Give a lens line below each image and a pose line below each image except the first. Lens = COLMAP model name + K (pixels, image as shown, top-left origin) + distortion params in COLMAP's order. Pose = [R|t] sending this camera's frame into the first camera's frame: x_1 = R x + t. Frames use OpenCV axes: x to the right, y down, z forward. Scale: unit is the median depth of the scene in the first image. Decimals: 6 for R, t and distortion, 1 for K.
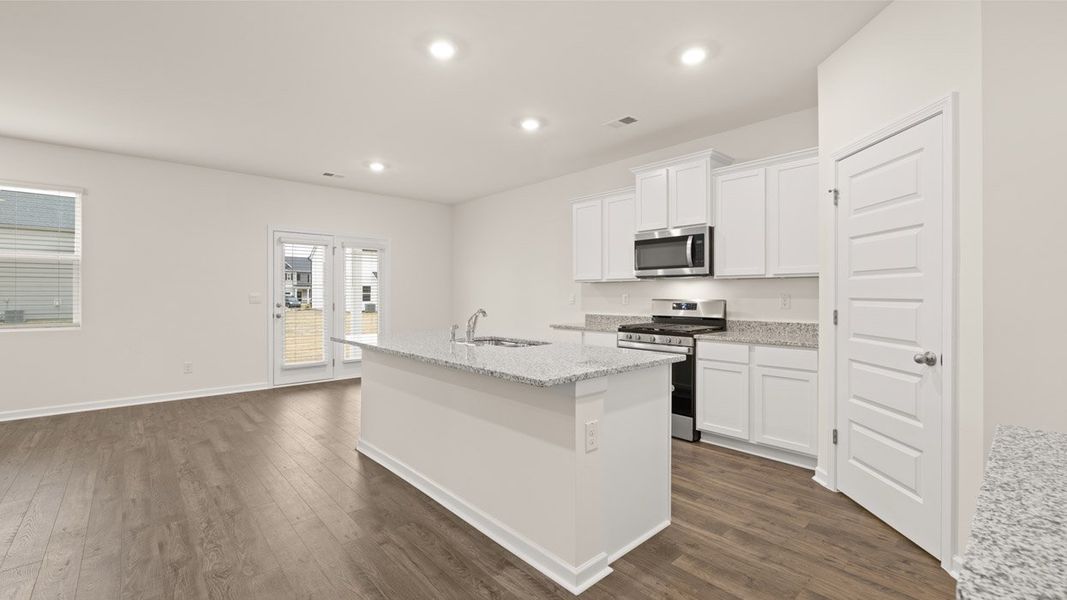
lens RADIAL K [[448.0, 0, 535.4], [0, 448.0, 293.0], [0, 0, 1]] dist [0.001803, 0.000131]
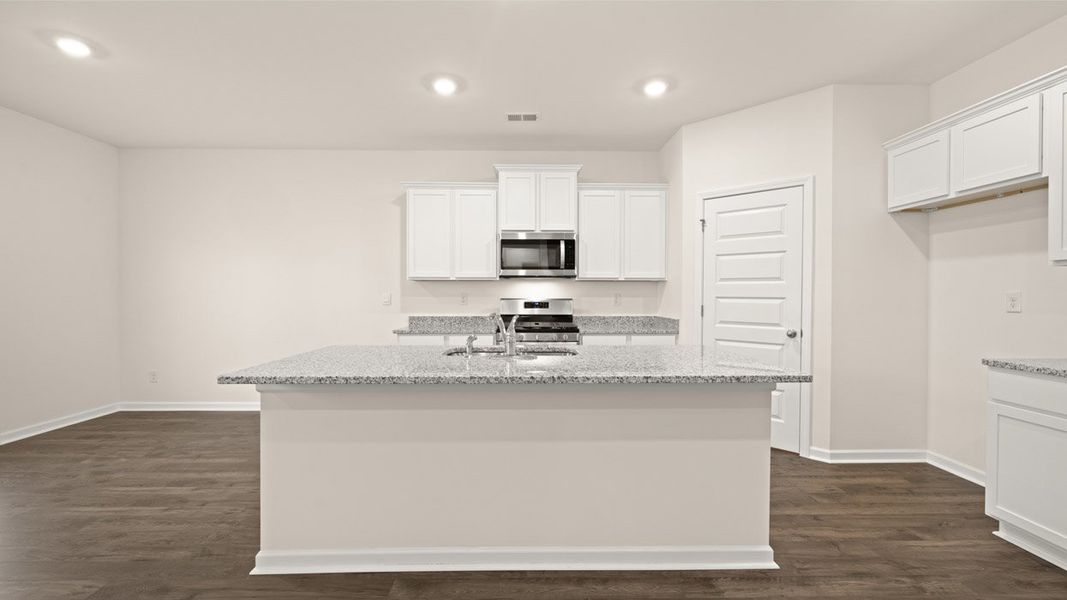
lens RADIAL K [[439.9, 0, 533.5], [0, 439.9, 300.0], [0, 0, 1]] dist [0.001937, 0.000201]
pose [[0.660208, -0.009545, 0.751022, -0.505656], [-0.003842, 0.999863, 0.016085, 0.000603], [-0.751073, -0.013505, 0.660081, 0.341114]]
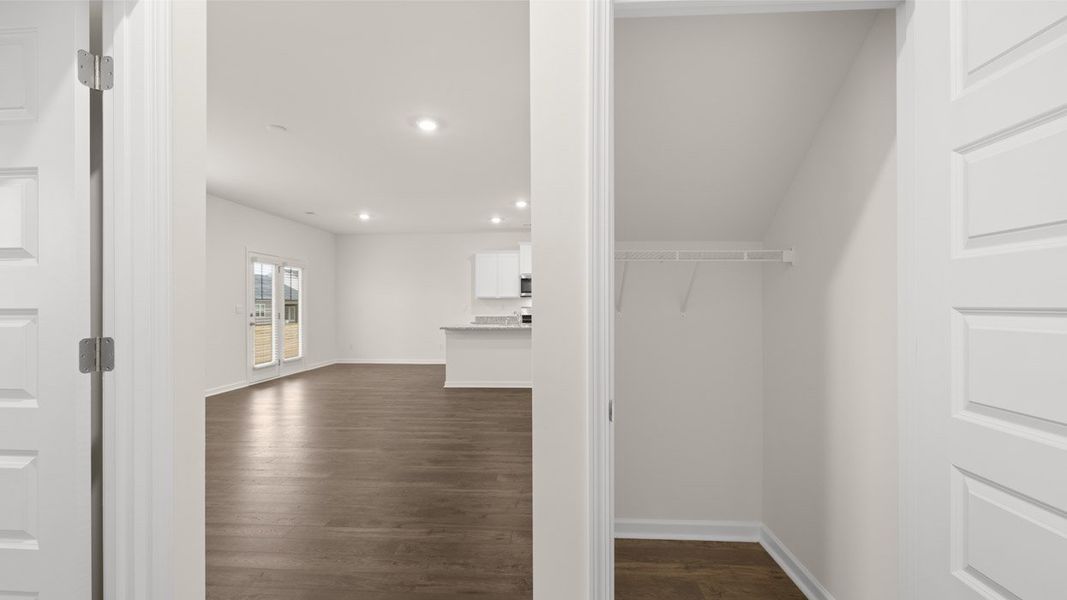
lens RADIAL K [[448.0, 0, 535.4], [0, 448.0, 293.0], [0, 0, 1]] dist [0.001803, 0.000131]
pose [[0.714032, 0.017385, 0.699897, -1.271988], [0.007323, 0.999451, -0.032297, 0.019430], [-0.700075, 0.028187, 0.713513, -0.543714]]
